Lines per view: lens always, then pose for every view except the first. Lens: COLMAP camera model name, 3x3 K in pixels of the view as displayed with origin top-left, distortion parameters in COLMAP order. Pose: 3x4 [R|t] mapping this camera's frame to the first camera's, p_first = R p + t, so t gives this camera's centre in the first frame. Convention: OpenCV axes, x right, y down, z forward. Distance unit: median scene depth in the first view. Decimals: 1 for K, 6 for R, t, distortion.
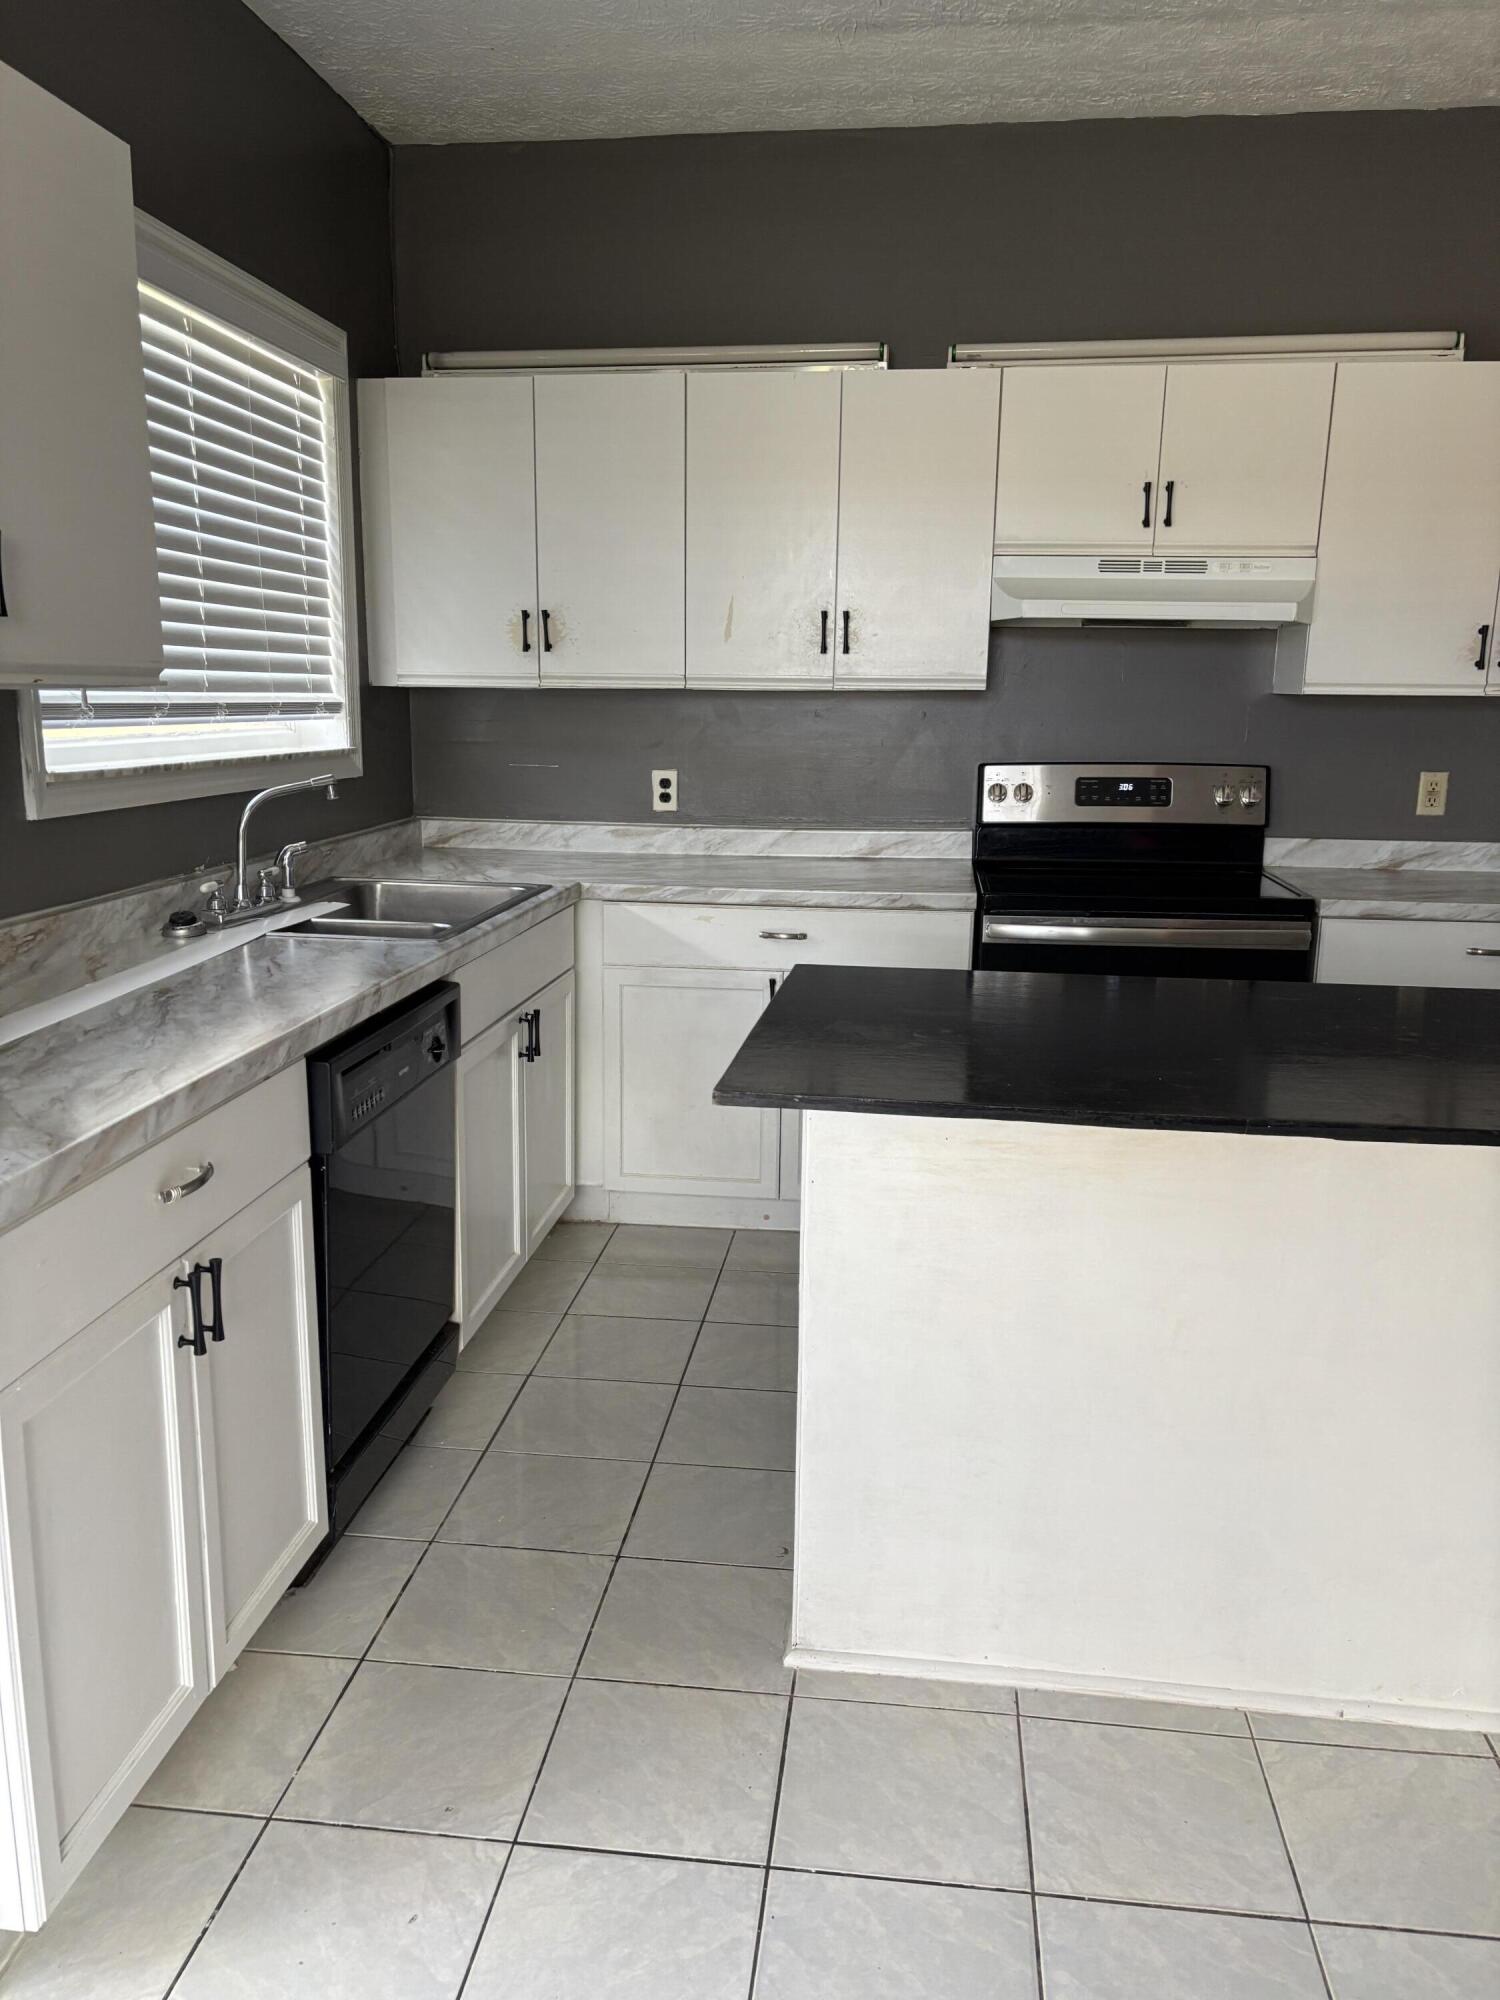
lens RADIAL K [[1507.3, 0, 745.2], [0, 1507.3, 1011.4], [0, 0, 1]] dist [0.050396, -0.047340]
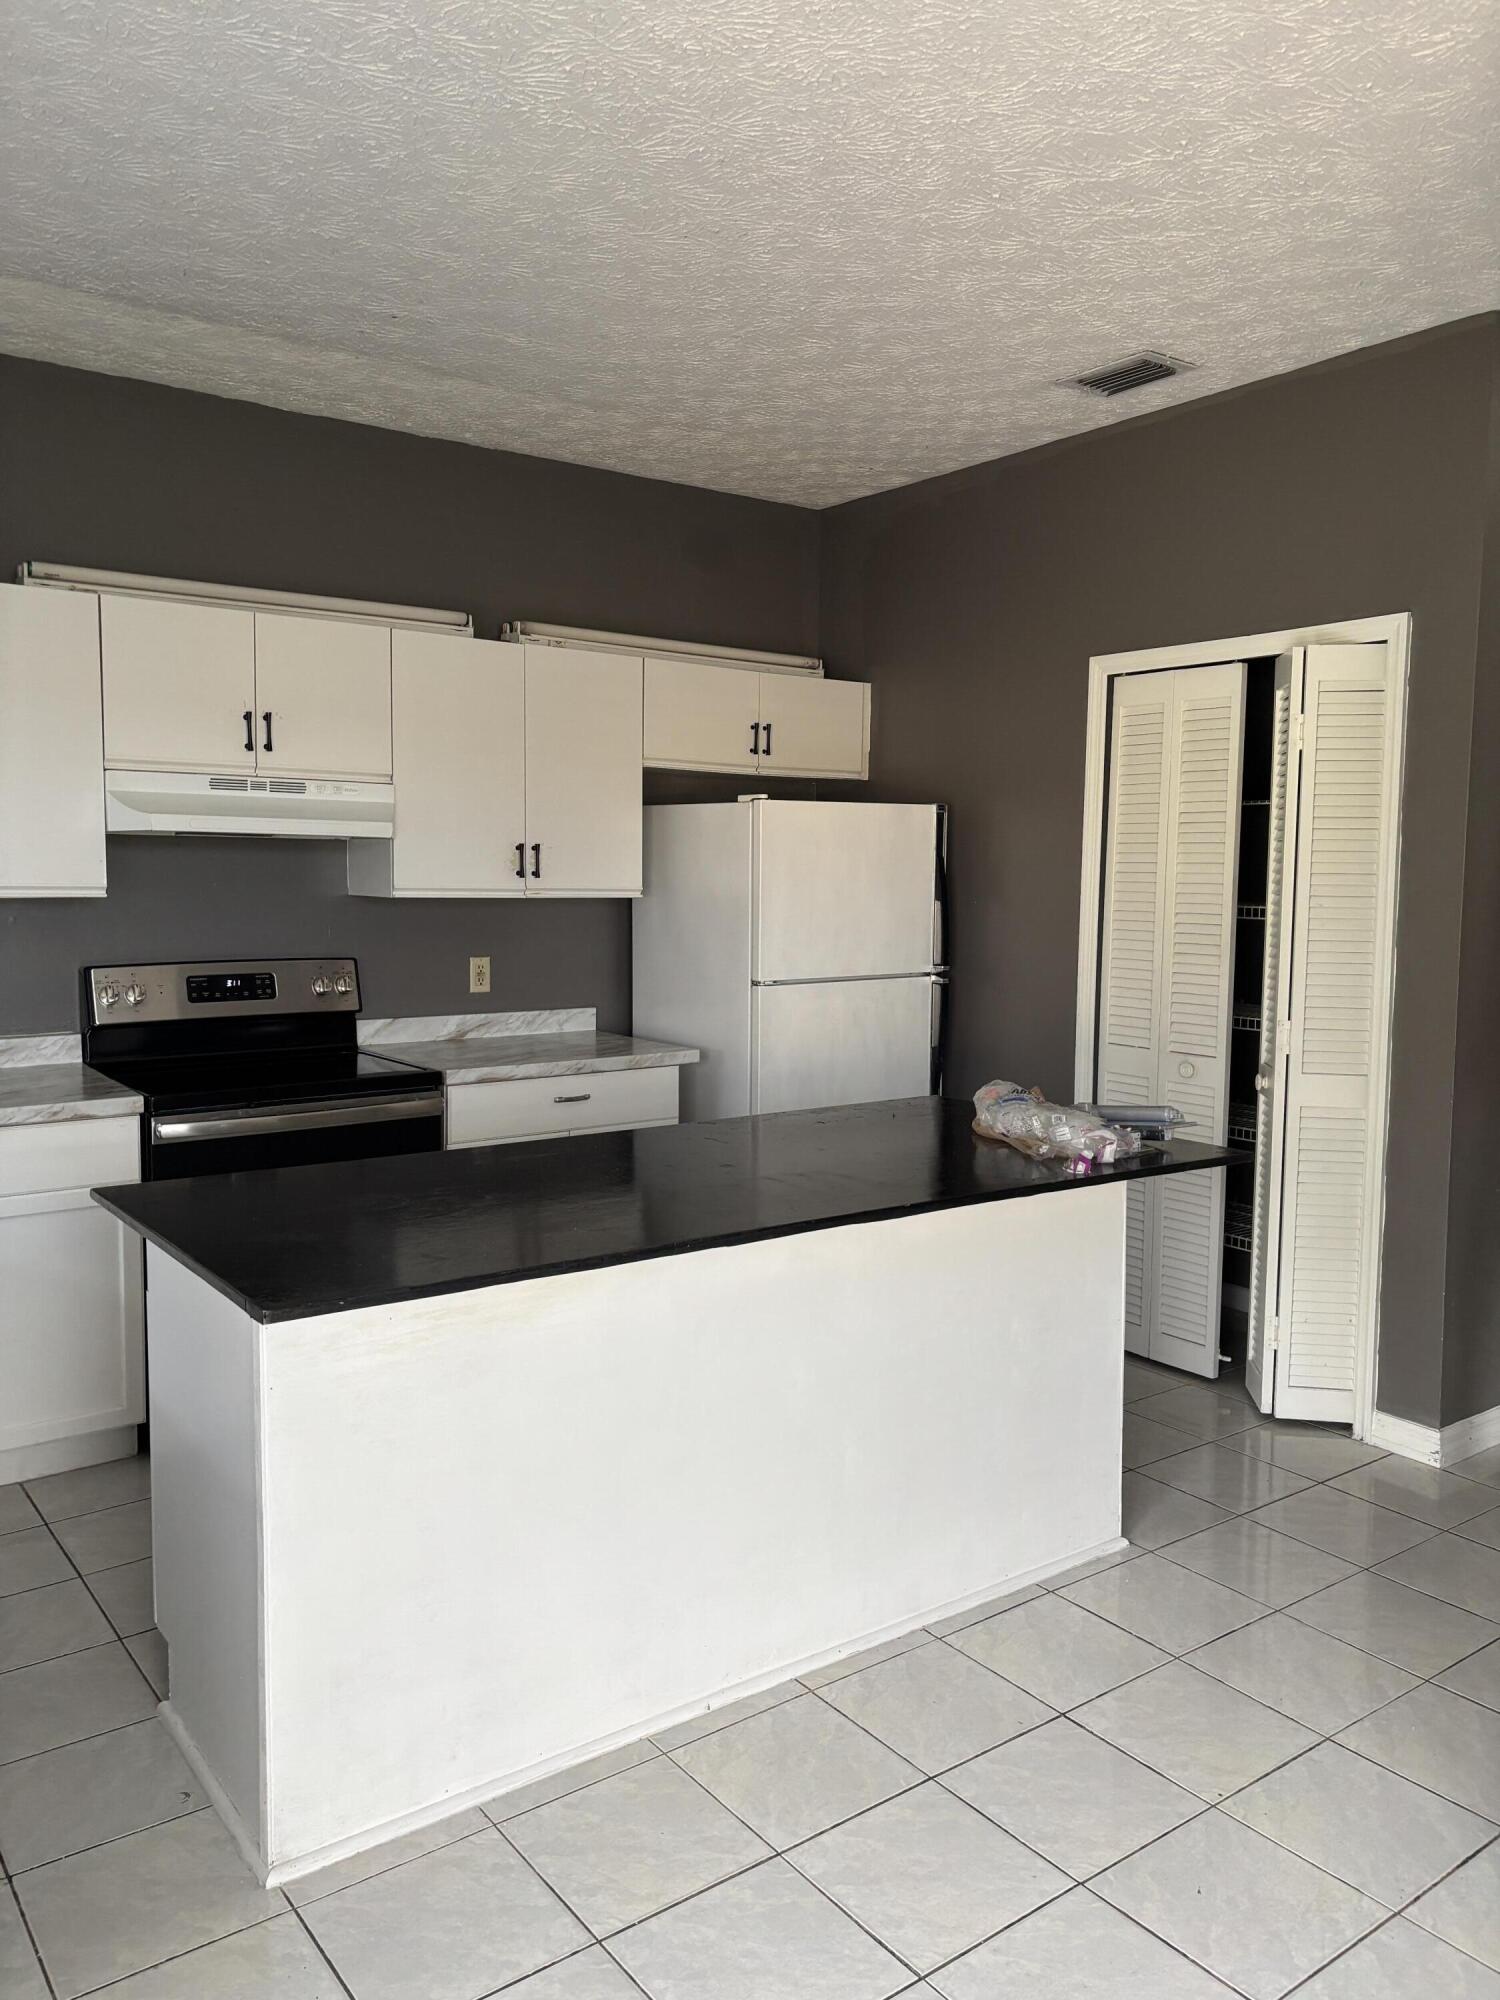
lens RADIAL K [[1507.3, 0, 752.3], [0, 1507.3, 993.3], [0, 0, 1]] dist [0.050396, -0.047340]
pose [[0.721262, -0.063009, 0.689790, -0.242943], [0.144542, 0.987621, -0.060922, -0.026028], [-0.677413, 0.143644, 0.721442, -0.014215]]
